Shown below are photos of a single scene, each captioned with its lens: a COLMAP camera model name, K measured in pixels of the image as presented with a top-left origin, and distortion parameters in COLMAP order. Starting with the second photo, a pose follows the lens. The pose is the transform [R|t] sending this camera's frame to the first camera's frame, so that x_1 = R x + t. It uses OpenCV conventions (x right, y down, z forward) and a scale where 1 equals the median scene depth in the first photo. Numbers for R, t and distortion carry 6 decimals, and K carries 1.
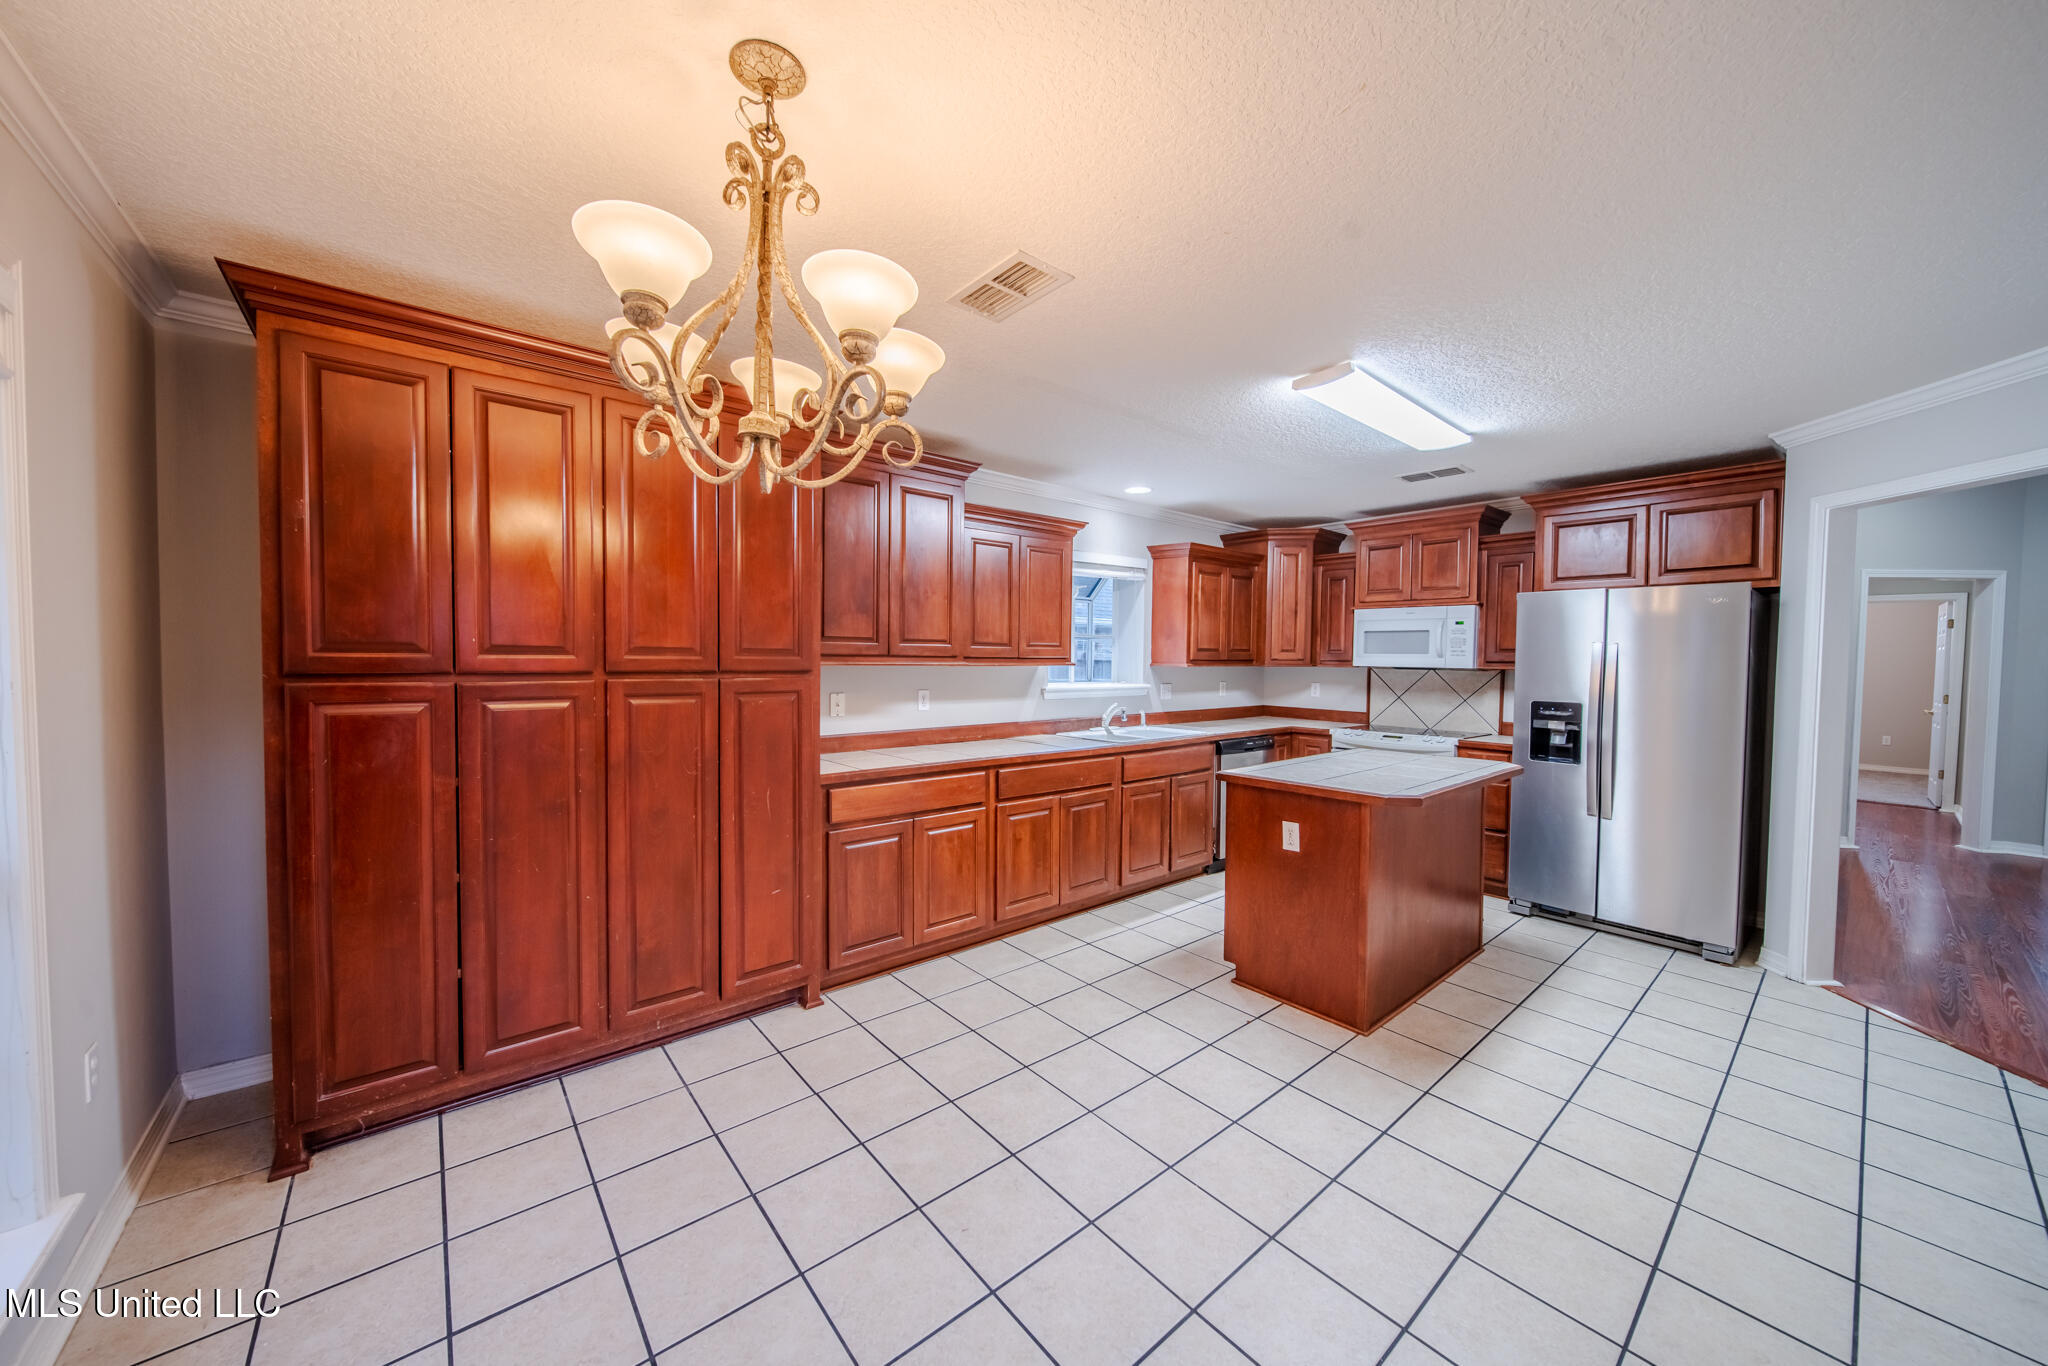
lens RADIAL K [[756.7, 0, 1047.2], [0, 756.7, 683.4], [0, 0, 1]] dist [0.001148, -0.000412]
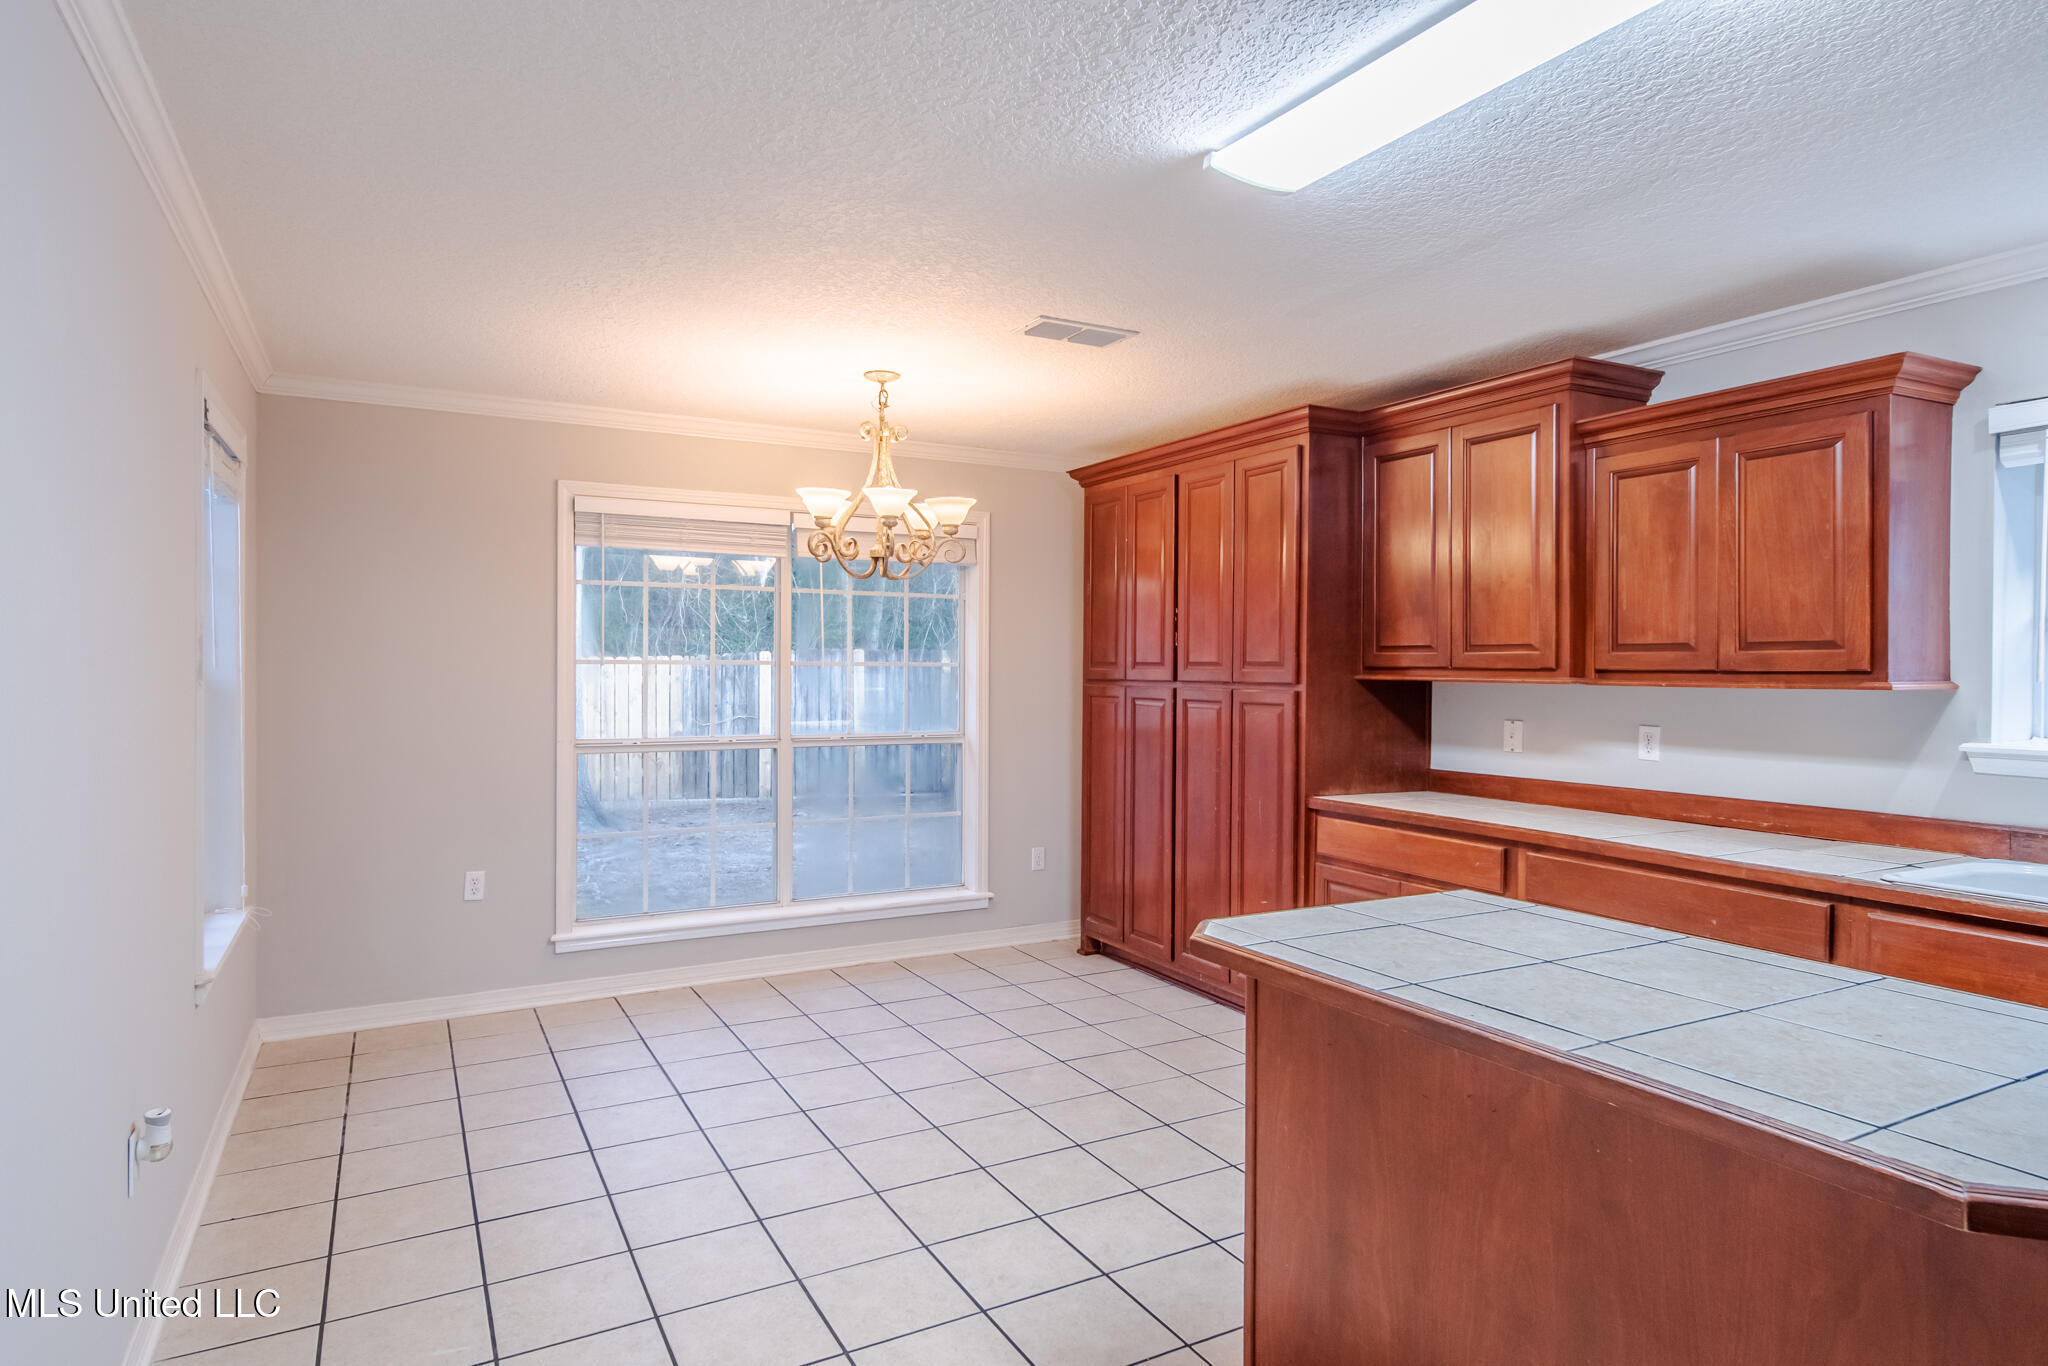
lens RADIAL K [[1119.4, 0, 957.0], [0, 1119.4, 676.5], [0, 0, 1]] dist [-0.002802, 0.001731]
pose [[-0.273133, -0.004858, -0.961964, 0.874914], [-0.045045, 0.998955, 0.007745, -0.013373], [0.960921, 0.045447, -0.273067, 0.733514]]
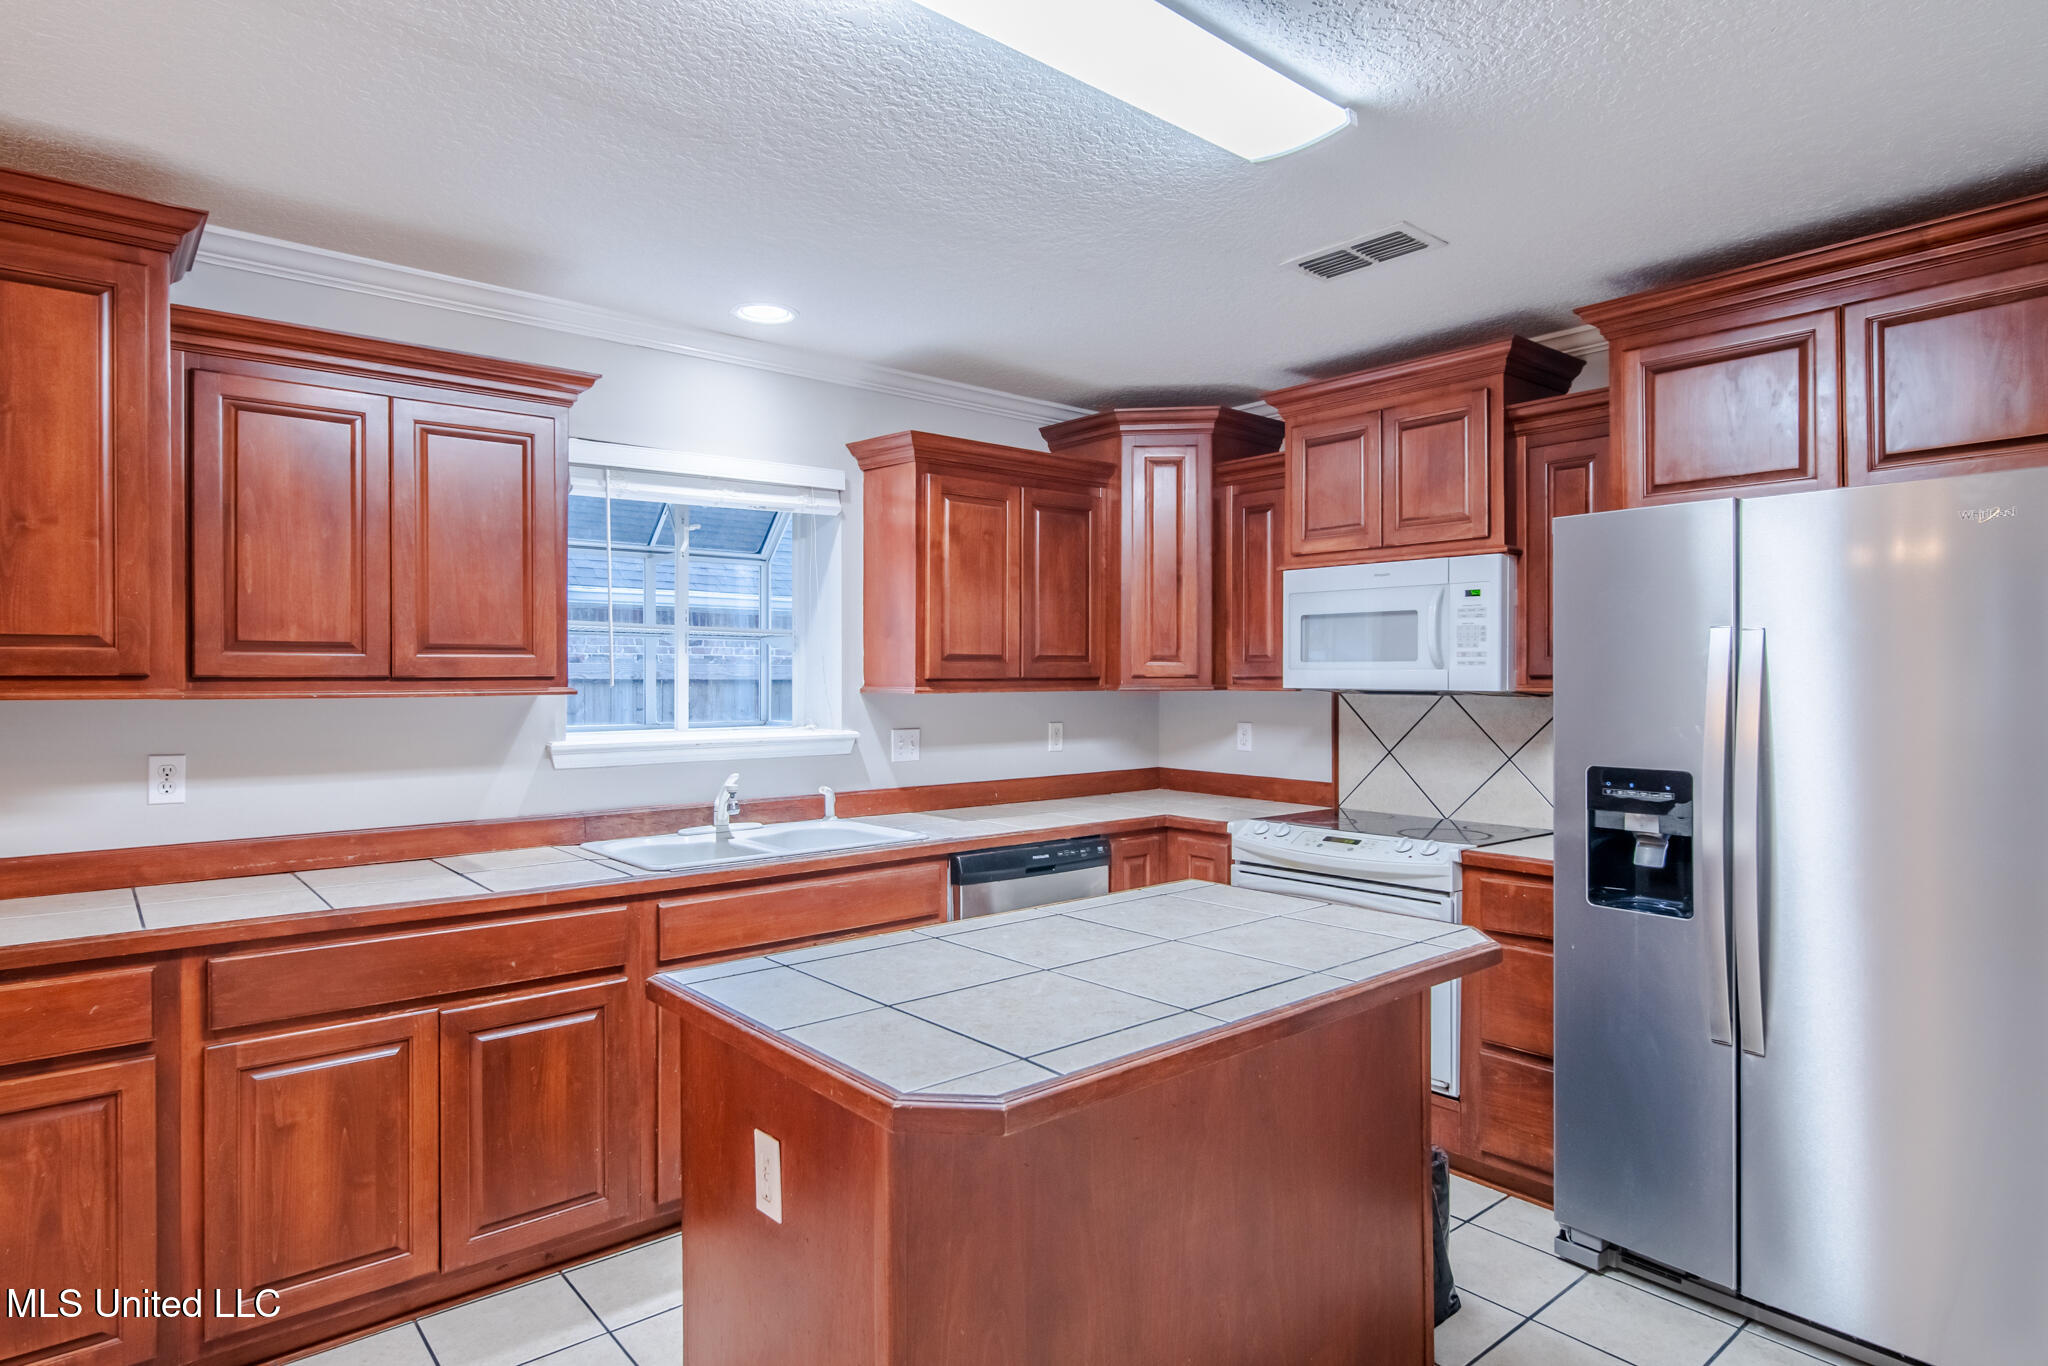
lens RADIAL K [[1163.7, 0, 1071.8], [0, 1163.7, 676.9], [0, 0, 1]] dist [0.000507, -0.000049]
pose [[0.999939, -0.010323, -0.003960, 0.364577], [0.010179, 0.999339, -0.034892, -0.007729], [0.004318, 0.034850, 0.999383, 0.351155]]
